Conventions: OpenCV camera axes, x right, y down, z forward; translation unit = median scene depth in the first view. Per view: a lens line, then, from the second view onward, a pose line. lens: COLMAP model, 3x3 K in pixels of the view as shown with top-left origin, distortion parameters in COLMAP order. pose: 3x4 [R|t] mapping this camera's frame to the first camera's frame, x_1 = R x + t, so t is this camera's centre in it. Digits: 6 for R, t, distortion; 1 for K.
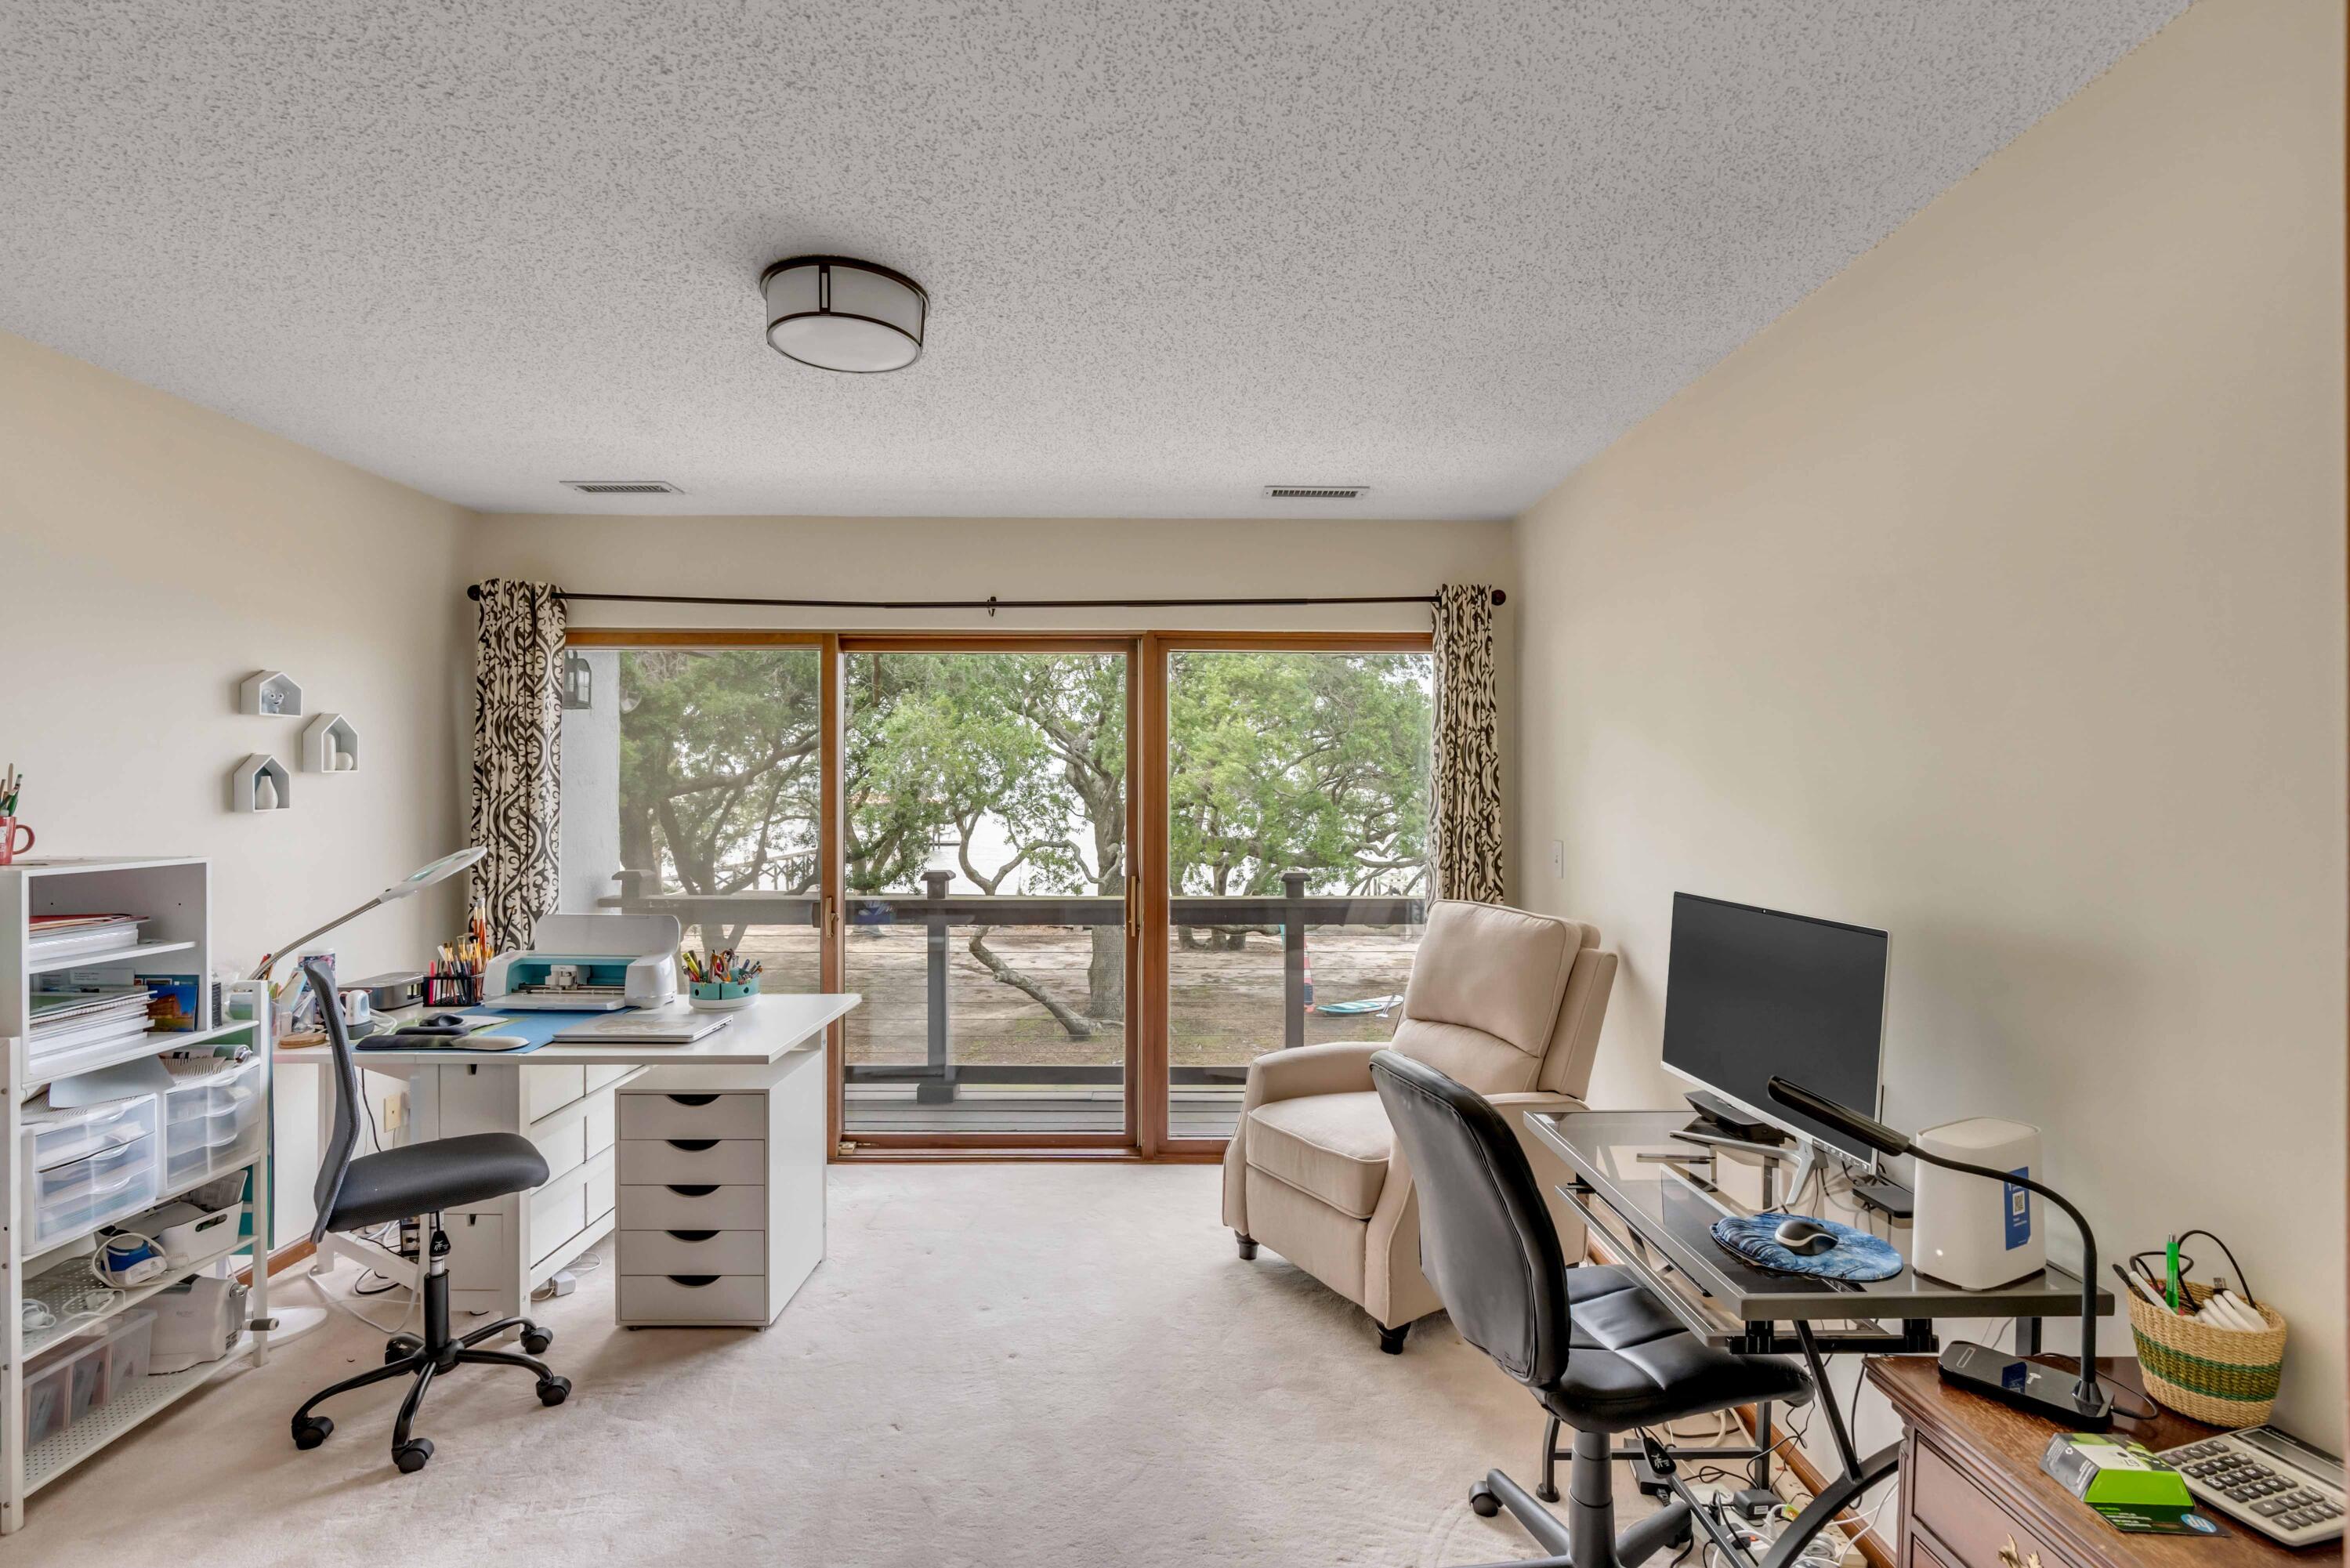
lens RADIAL K [[2018.9, 0, 1175.0], [0, 2018.9, 784.0], [0, 0, 1]] dist [0.009301, 0.006769]
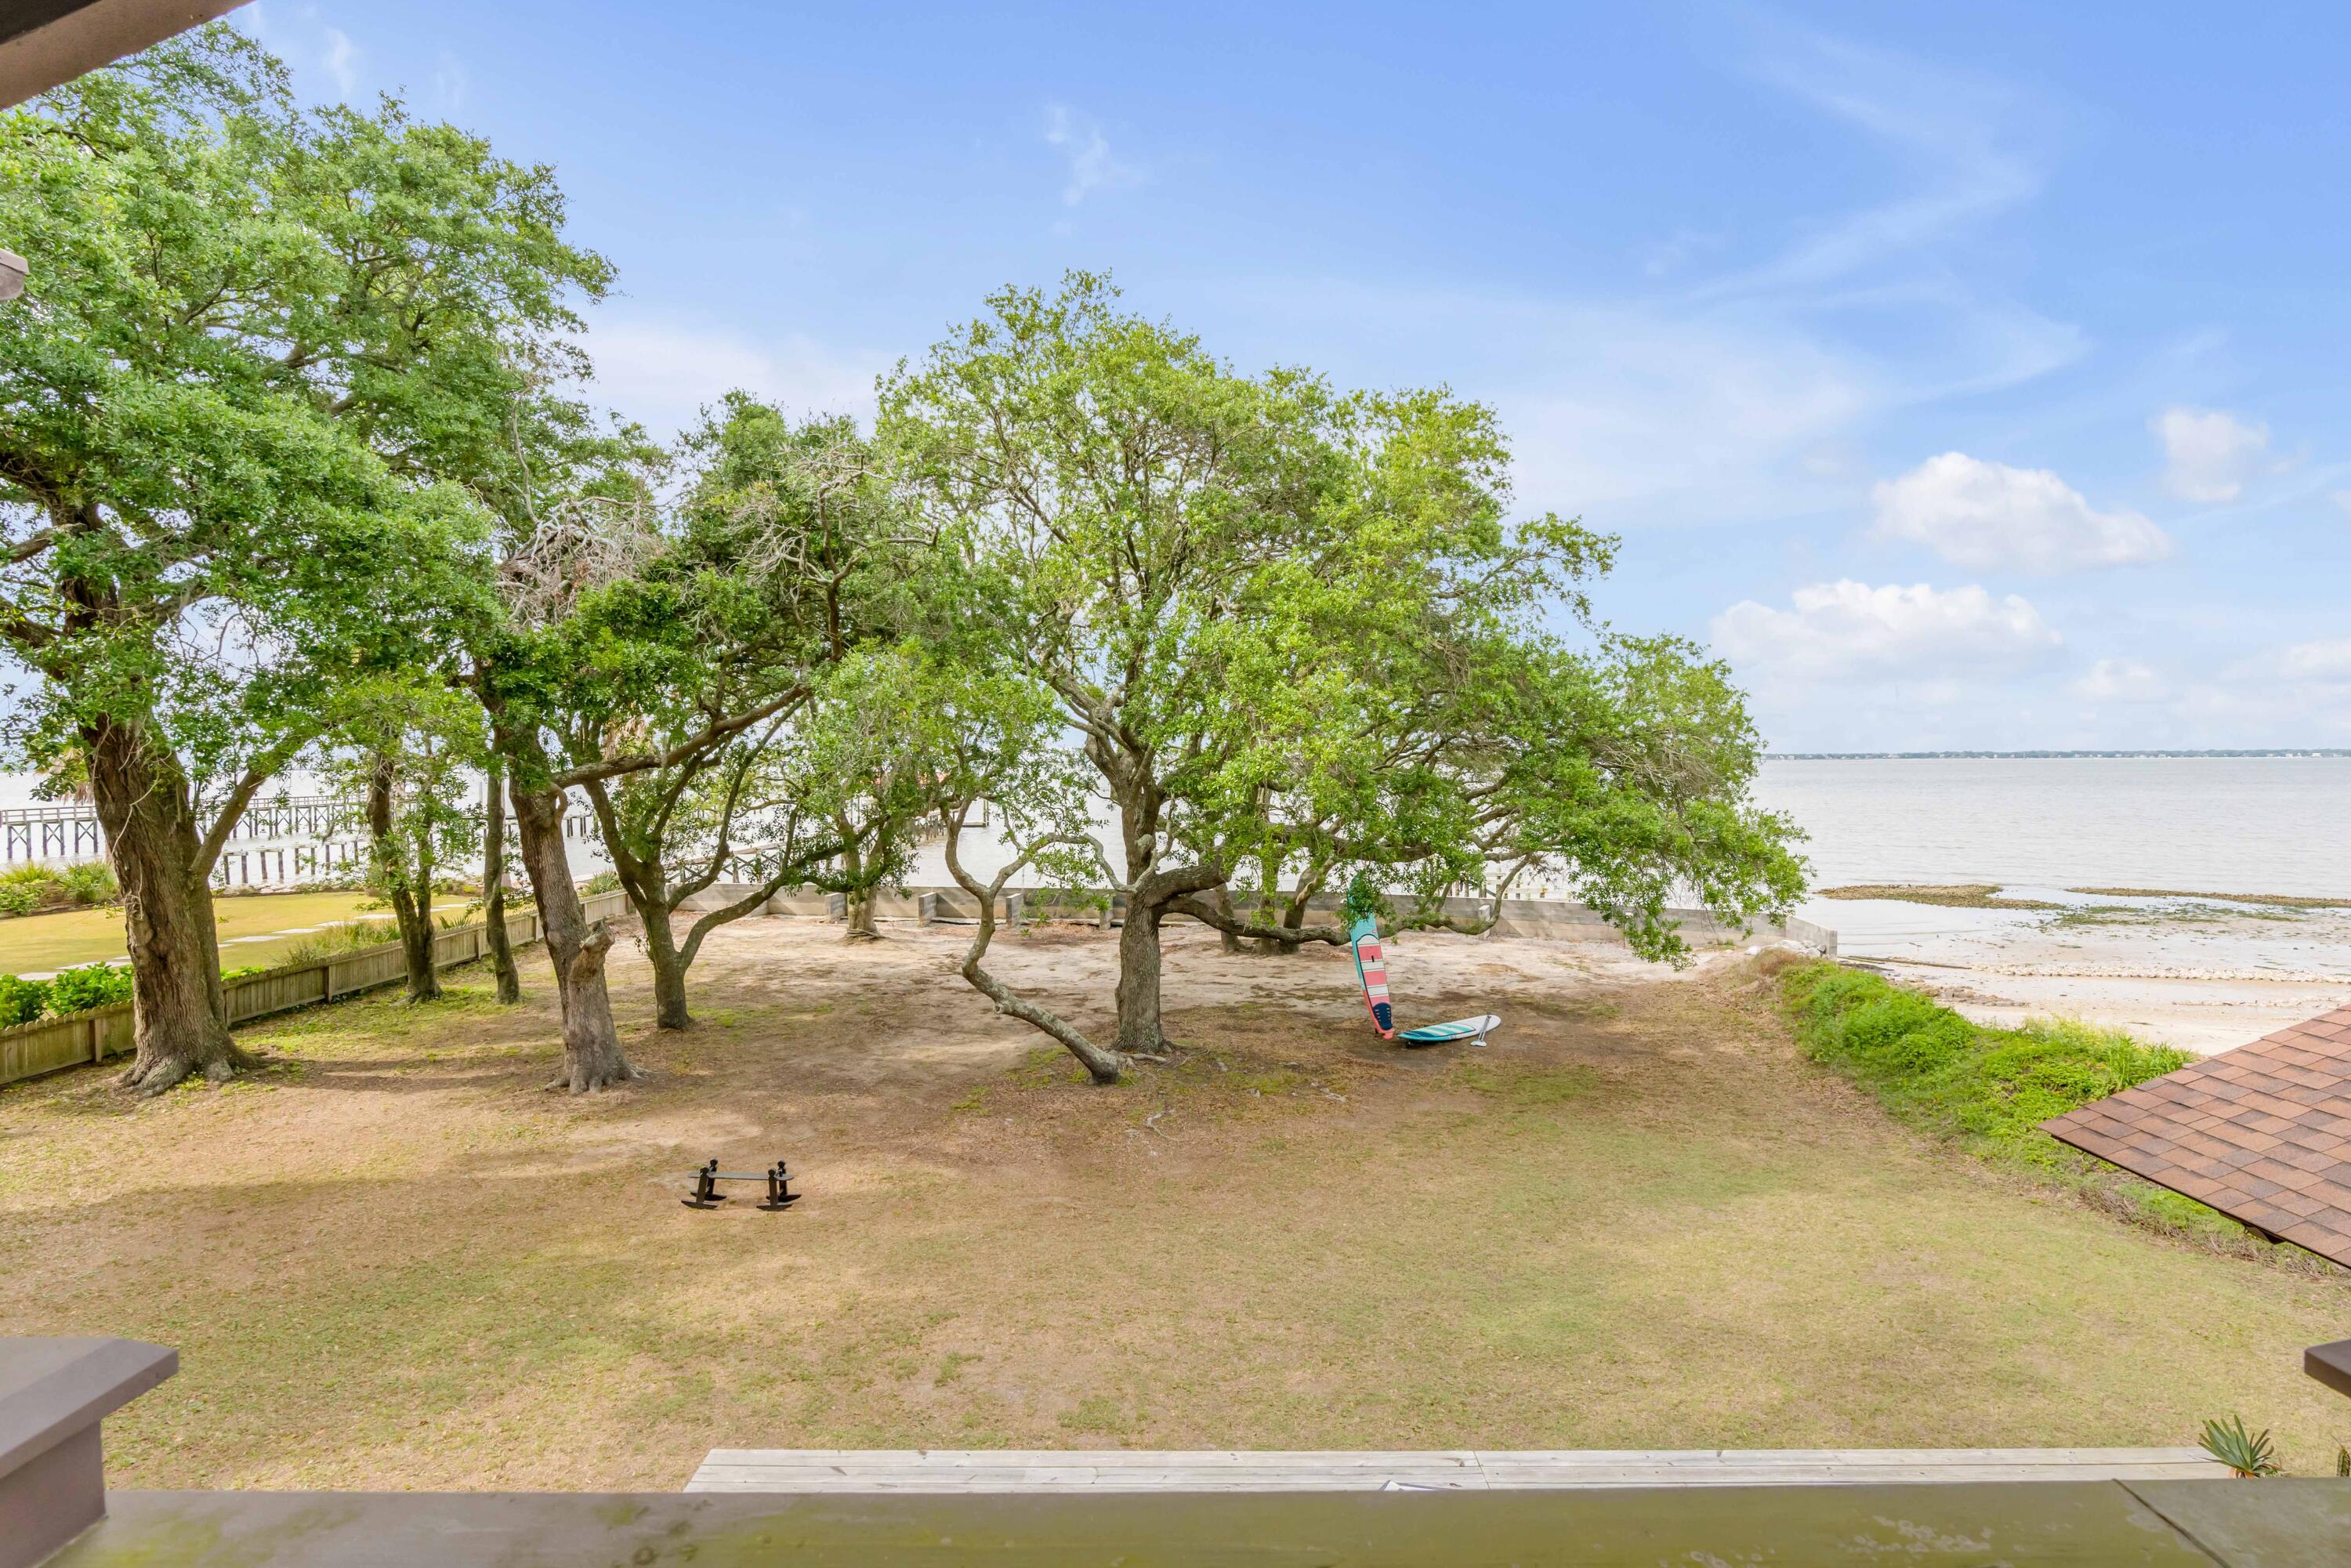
lens RADIAL K [[1147.5, 0, 1159.5], [0, 1147.5, 789.4], [0, 0, 1]] dist [-0.003671, 0.002081]
pose [[0.999922, -0.008518, -0.009128, -0.020859], [0.008742, 0.999657, 0.024693, 0.000295], [0.008915, -0.024771, 0.999653, 0.549702]]
